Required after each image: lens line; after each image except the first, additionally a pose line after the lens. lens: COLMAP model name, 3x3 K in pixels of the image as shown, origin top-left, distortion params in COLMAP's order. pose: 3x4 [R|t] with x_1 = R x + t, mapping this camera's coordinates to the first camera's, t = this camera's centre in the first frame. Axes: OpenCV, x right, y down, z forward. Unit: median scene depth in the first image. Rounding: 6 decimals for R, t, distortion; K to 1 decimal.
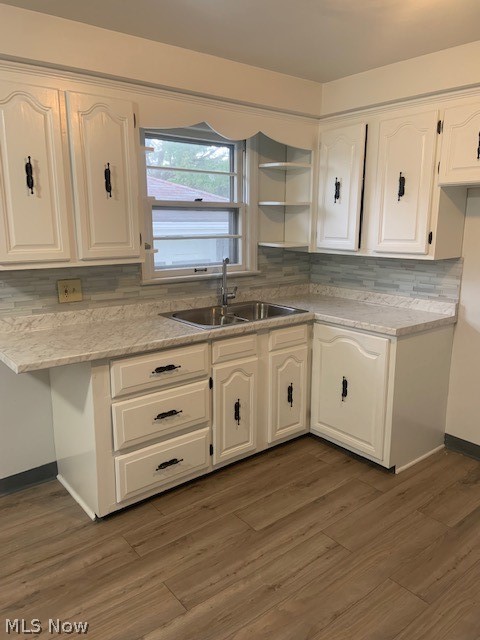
lens RADIAL K [[485.4, 0, 237.6], [0, 485.4, 320.8], [0, 0, 1]] dist [0.082184, -0.085547]
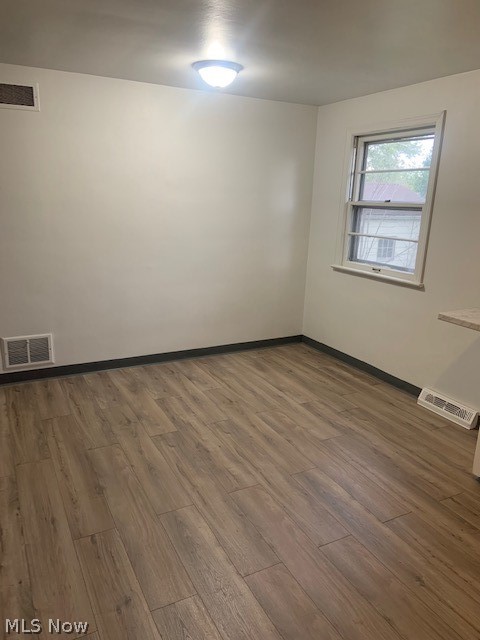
lens RADIAL K [[485.4, 0, 240.0], [0, 485.4, 313.3], [0, 0, 1]] dist [0.082184, -0.085547]
pose [[-0.198816, 0.225890, -0.953649, 0.703318], [-0.239322, 0.932425, 0.270756, -0.103585], [0.950367, 0.282059, -0.131321, 0.460641]]
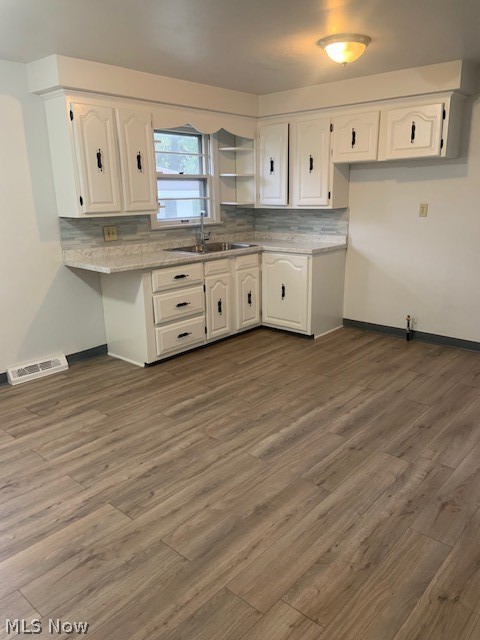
lens RADIAL K [[485.4, 0, 239.5], [0, 485.4, 321.9], [0, 0, 1]] dist [0.082184, -0.085547]
pose [[0.986301, -0.059201, 0.153966, -0.189417], [0.050574, 0.996955, 0.059356, 0.146179], [-0.157011, -0.050756, 0.986292, -0.612903]]
